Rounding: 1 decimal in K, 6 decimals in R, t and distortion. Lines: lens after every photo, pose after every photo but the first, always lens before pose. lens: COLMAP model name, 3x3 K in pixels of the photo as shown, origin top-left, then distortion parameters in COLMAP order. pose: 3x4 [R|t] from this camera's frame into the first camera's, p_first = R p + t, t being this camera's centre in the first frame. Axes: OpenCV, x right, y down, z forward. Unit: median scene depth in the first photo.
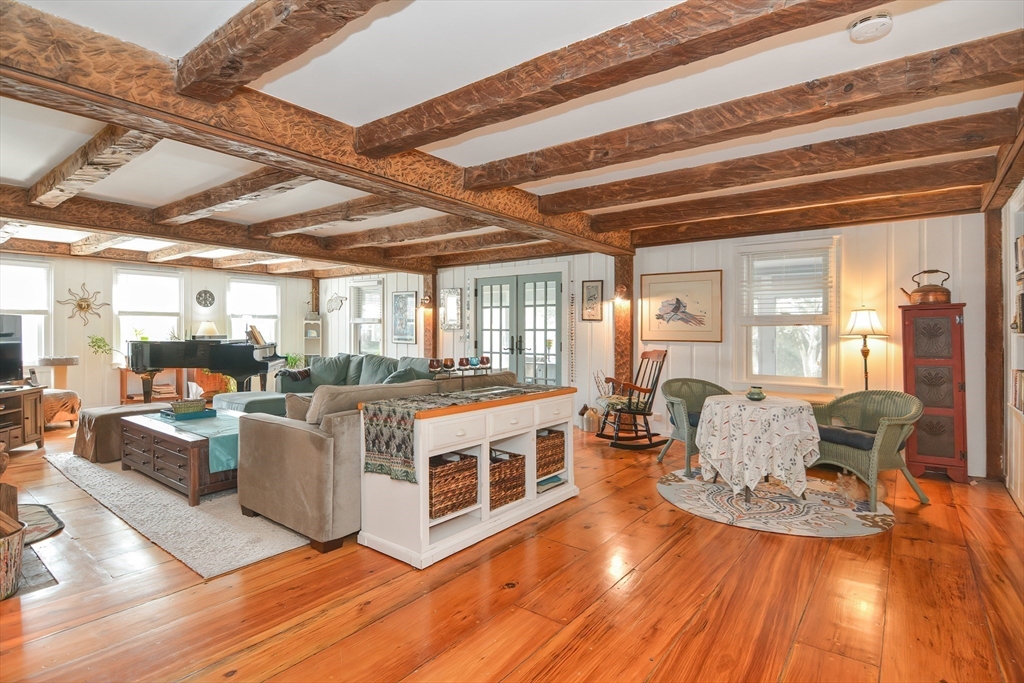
lens RADIAL K [[517.6, 0, 514.2], [0, 517.6, 328.1], [0, 0, 1]] dist [-0.009990, -0.001702]
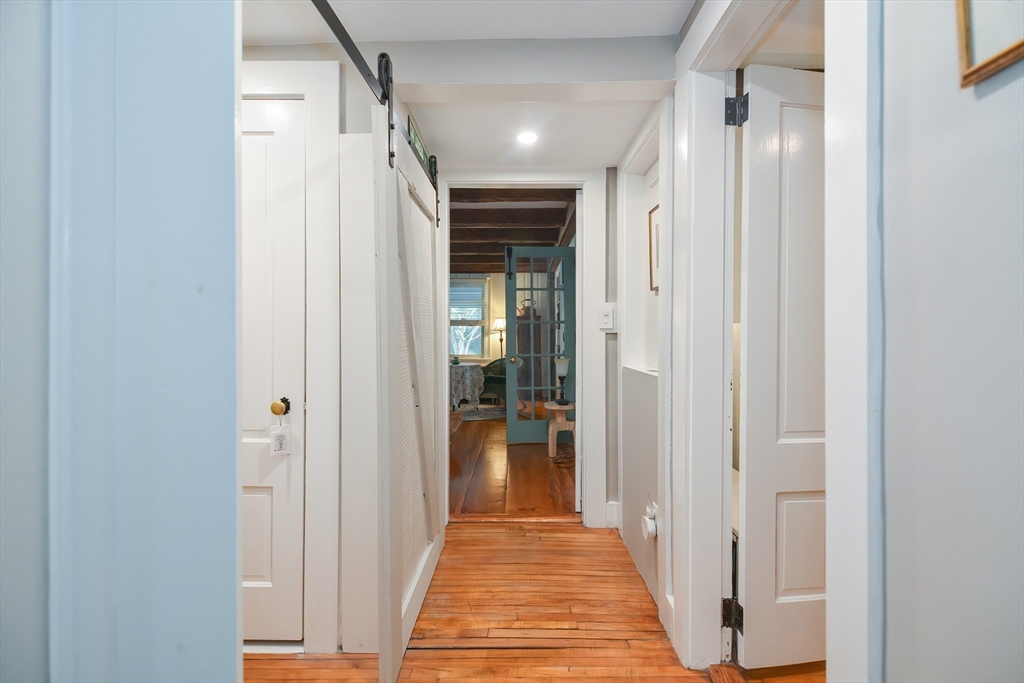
lens RADIAL K [[517.6, 0, 514.2], [0, 517.6, 328.1], [0, 0, 1]] dist [-0.009990, -0.001702]
pose [[0.800461, 0.005674, 0.599358, -0.455952], [-0.002659, 0.999979, -0.005915, 0.014724], [-0.599379, 0.003141, 0.800460, -0.599136]]
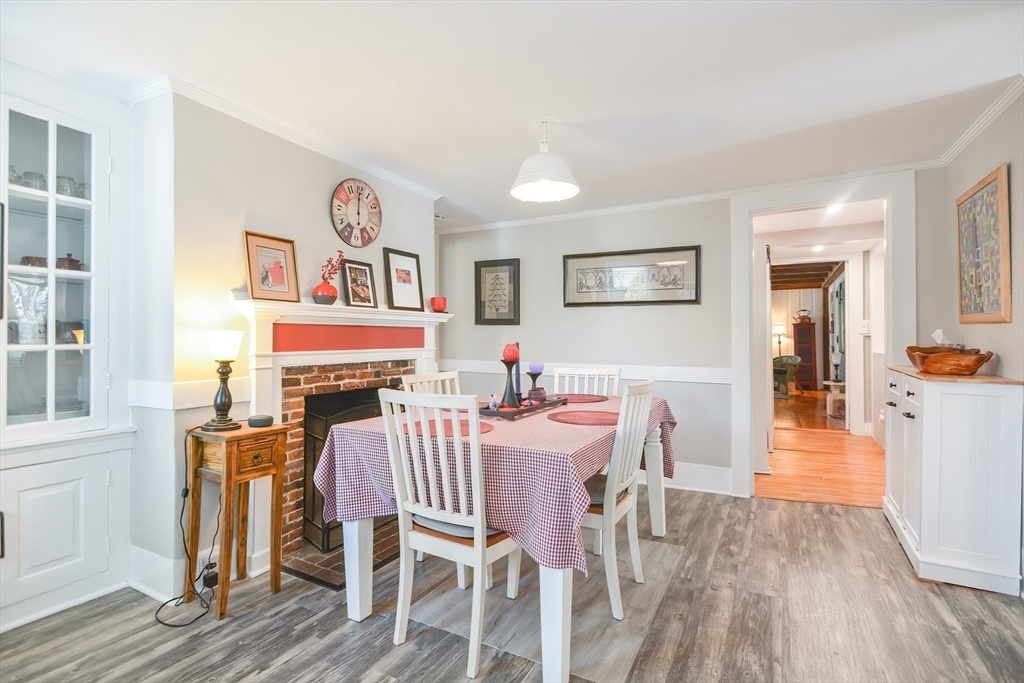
lens RADIAL K [[486.1, 0, 512.0], [0, 486.1, 337.6], [0, 0, 1]] dist [-0.001934, -0.013156]
pose [[0.989086, -0.003558, 0.147295, -0.971239], [0.003283, 0.999992, 0.002110, 0.015931], [-0.147301, -0.001604, 0.989090, -1.161590]]
